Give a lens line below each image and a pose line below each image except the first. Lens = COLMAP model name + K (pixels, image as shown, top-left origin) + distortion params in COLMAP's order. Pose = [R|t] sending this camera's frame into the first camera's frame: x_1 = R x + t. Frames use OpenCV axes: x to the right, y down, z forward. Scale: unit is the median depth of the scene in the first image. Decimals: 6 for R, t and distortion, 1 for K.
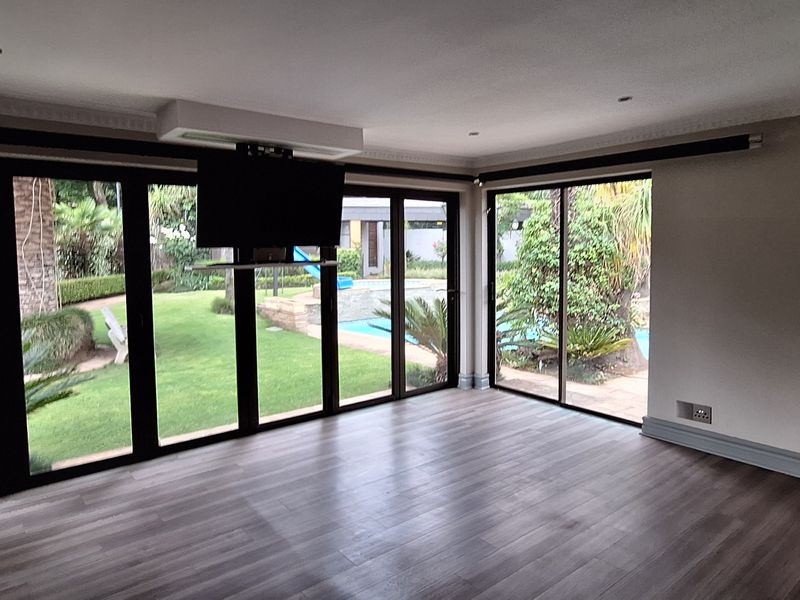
lens RADIAL K [[514.4, 0, 425.0], [0, 514.4, 281.1], [0, 0, 1]] dist [0.001303, 0.004420]
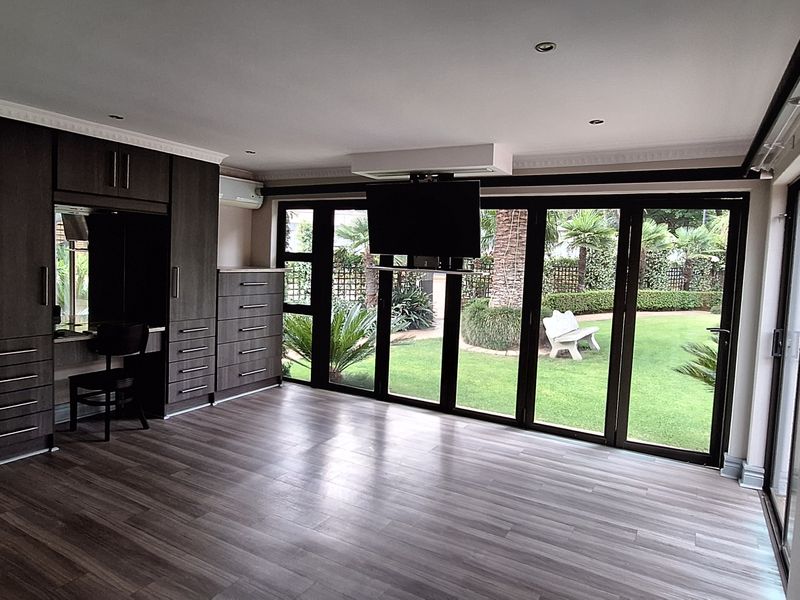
lens RADIAL K [[514.4, 0, 414.4], [0, 514.4, 288.4], [0, 0, 1]] dist [0.001303, 0.004420]
pose [[0.383326, 0.085277, -0.919668, 0.739620], [-0.107802, 0.993054, 0.047149, -0.038838], [0.917300, 0.081069, 0.389857, 0.456662]]
